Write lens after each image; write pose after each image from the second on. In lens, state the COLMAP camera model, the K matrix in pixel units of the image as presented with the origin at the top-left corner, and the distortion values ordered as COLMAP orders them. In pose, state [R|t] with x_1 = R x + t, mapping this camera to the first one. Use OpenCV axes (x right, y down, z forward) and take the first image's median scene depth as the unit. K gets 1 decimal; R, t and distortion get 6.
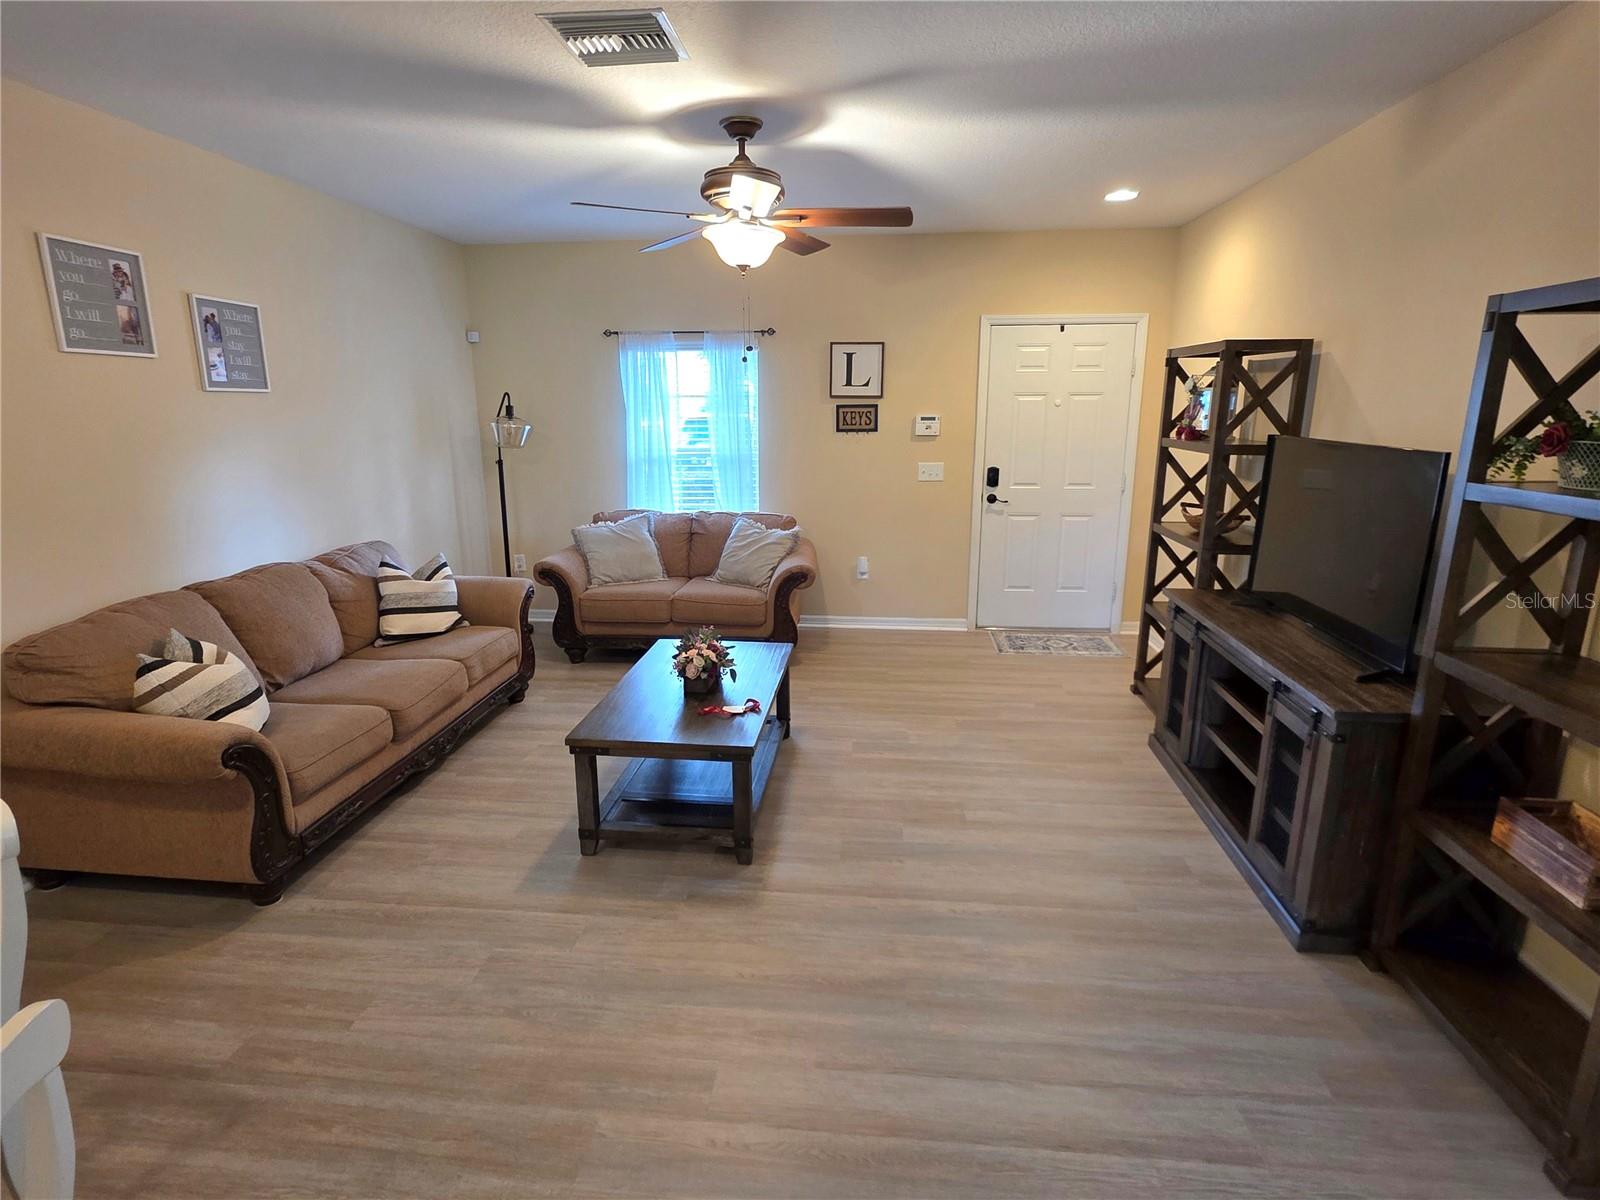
lens RADIAL K [[829.2, 0, 800.0], [0, 829.2, 600.0], [0, 0, 1]] dist [0.000914, -0.000944]
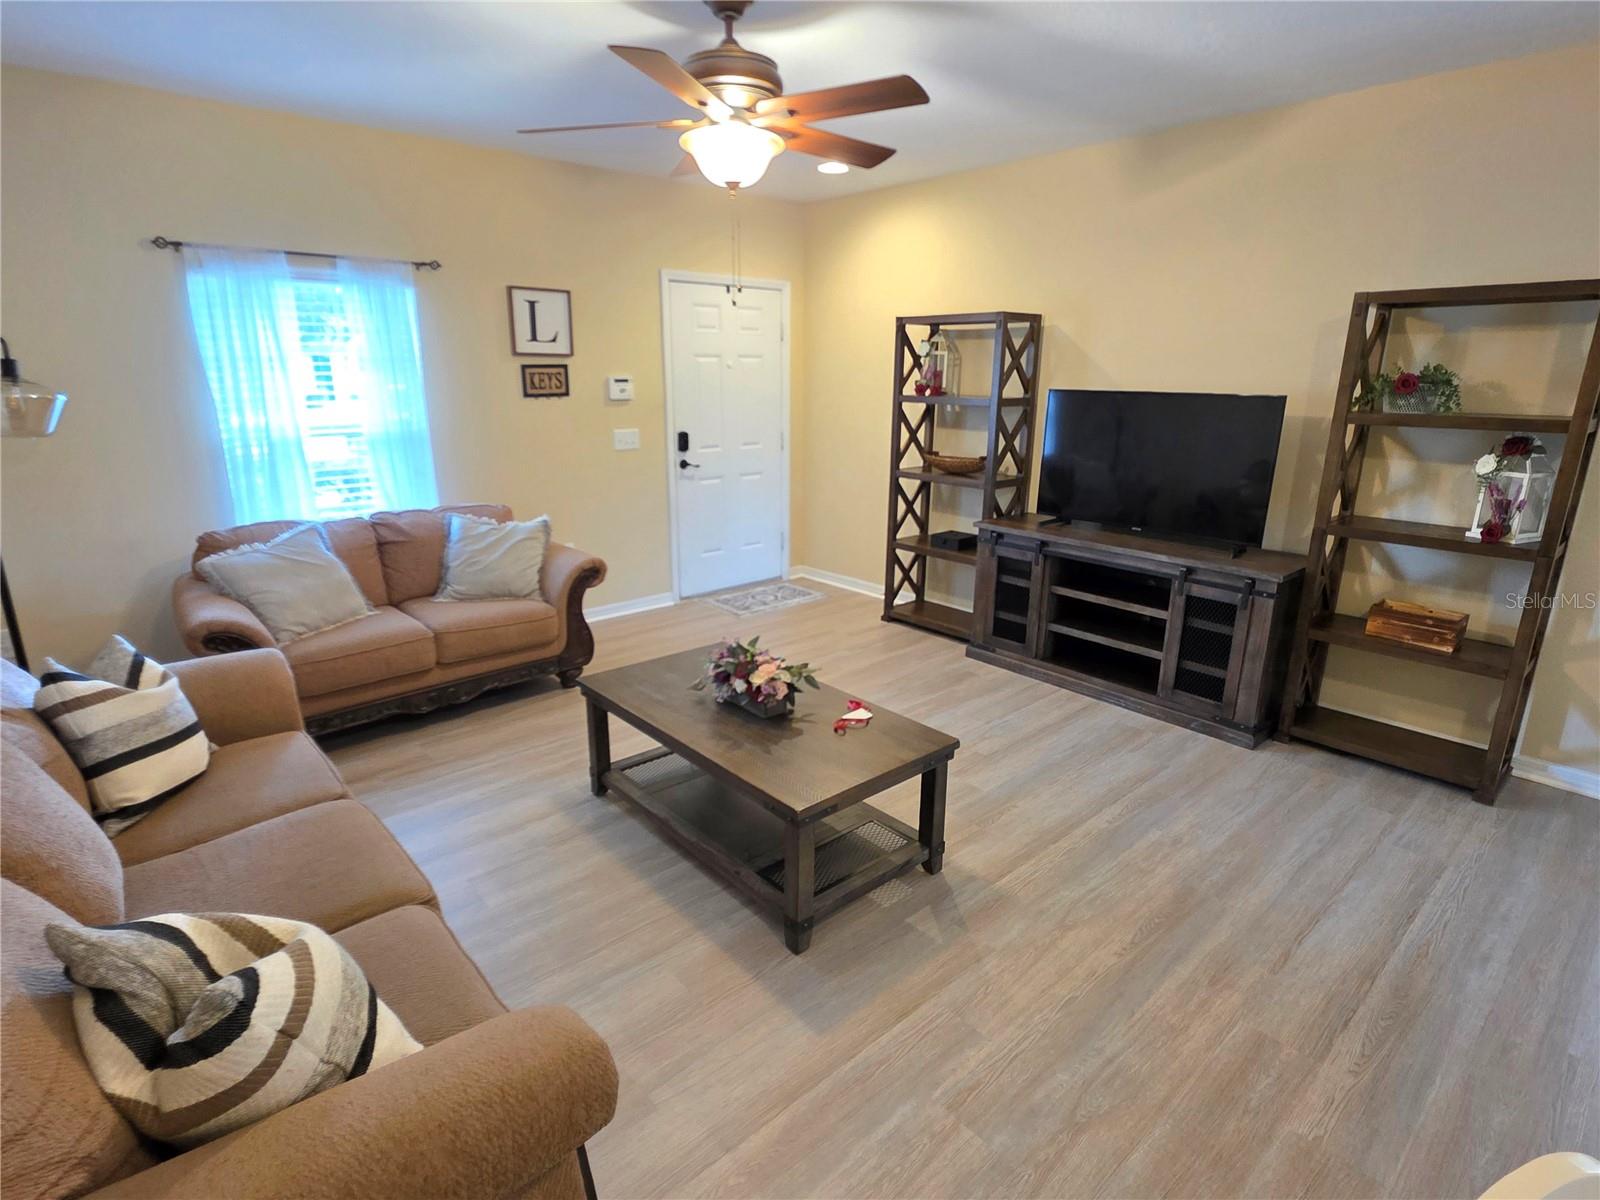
lens RADIAL K [[822.0, 0, 797.7], [0, 822.0, 598.9], [0, 0, 1]] dist [0.001980, 0.000289]
pose [[0.680672, -0.191179, 0.707203, -0.633107], [0.164190, 0.980602, 0.107057, -0.080440], [-0.713952, 0.043245, 0.698858, 0.397500]]
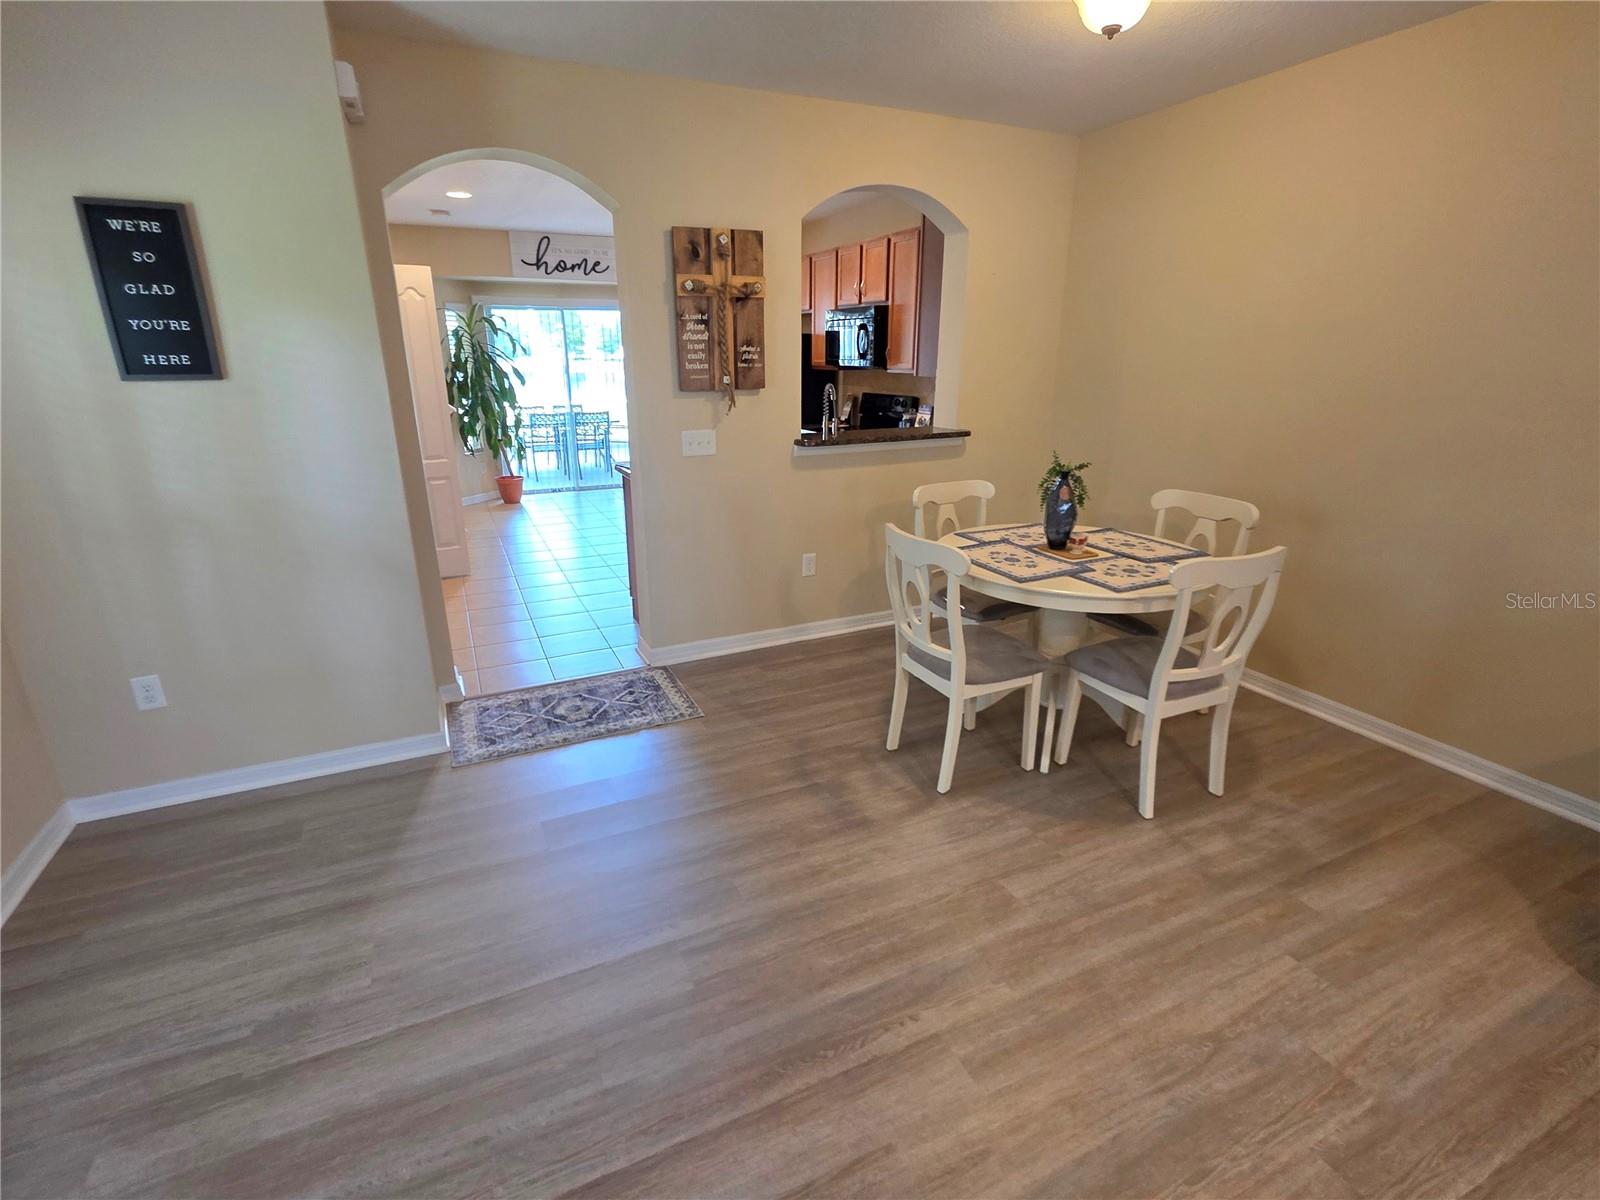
lens RADIAL K [[765.0, 0, 793.8], [0, 765.0, 601.9], [0, 0, 1]] dist [-0.001156, 0.000082]
pose [[-0.863337, 0.163814, -0.477299, 0.223259], [-0.112305, 0.859751, 0.498212, -0.159680], [0.491973, 0.483728, -0.723858, 0.733895]]
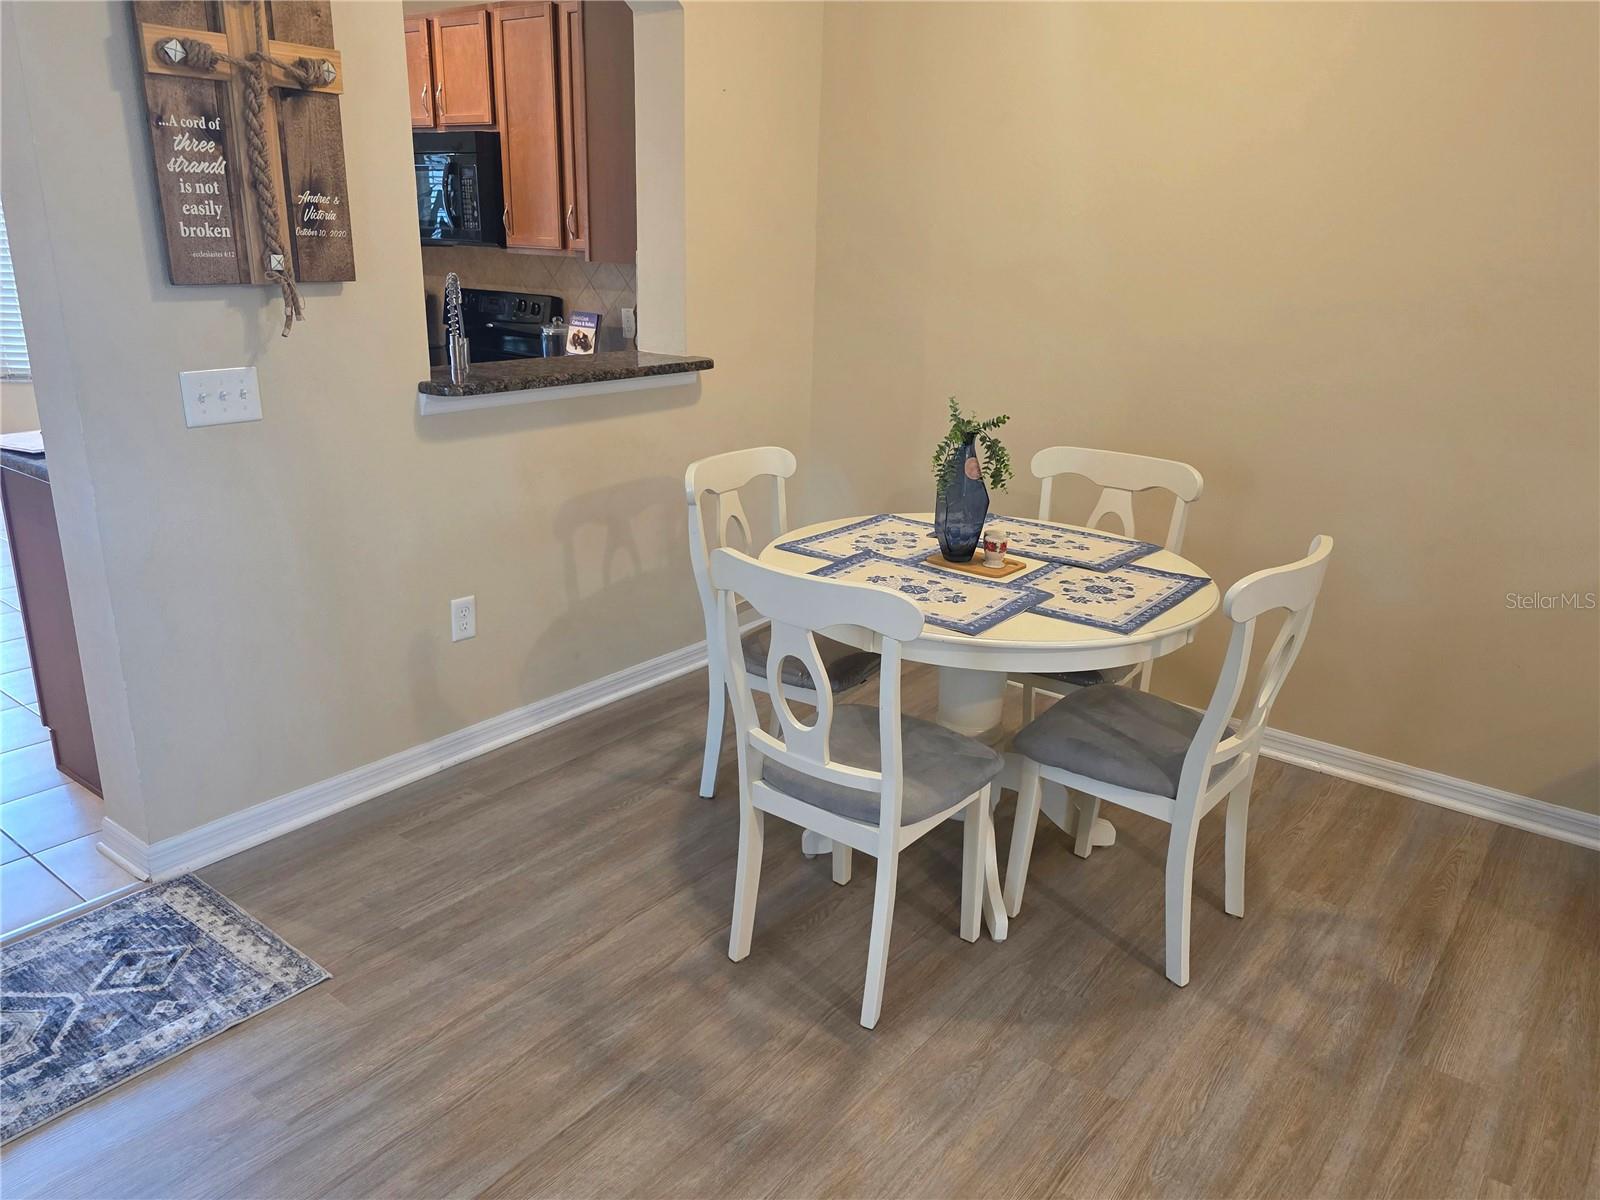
lens RADIAL K [[1143.7, 0, 808.4], [0, 1143.7, 605.6], [0, 0, 1]] dist [0.056807, -0.053041]
pose [[-0.534738, 0.250944, -0.806897, 0.232052], [-0.225867, 0.877698, 0.422647, -0.090877], [0.814272, 0.408257, -0.412658, 0.472392]]
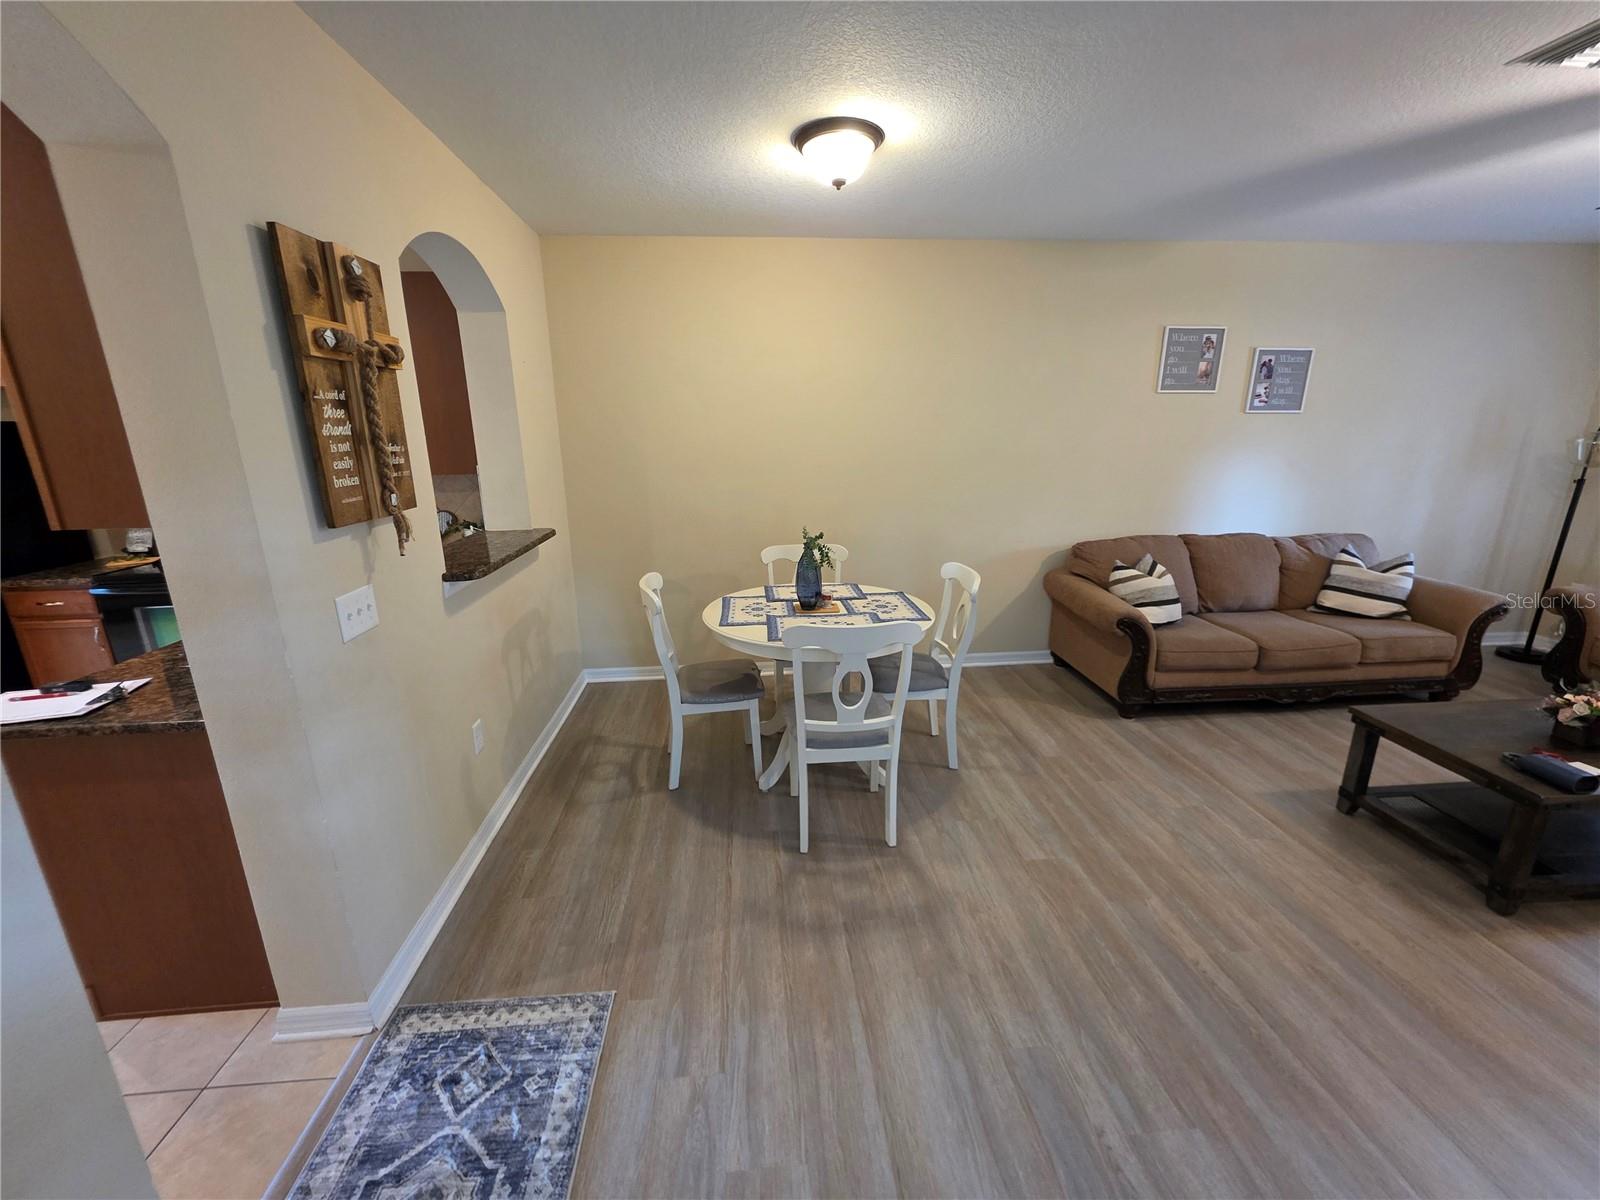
lens RADIAL K [[639.7, 0, 795.9], [0, 639.7, 600.5], [0, 0, 1]] dist [0.000724, -0.000593]
pose [[0.174805, 0.257196, -0.950418, 0.334121], [-0.219129, 0.951233, 0.217114, -0.000738], [0.959909, 0.170312, 0.222639, 0.013712]]
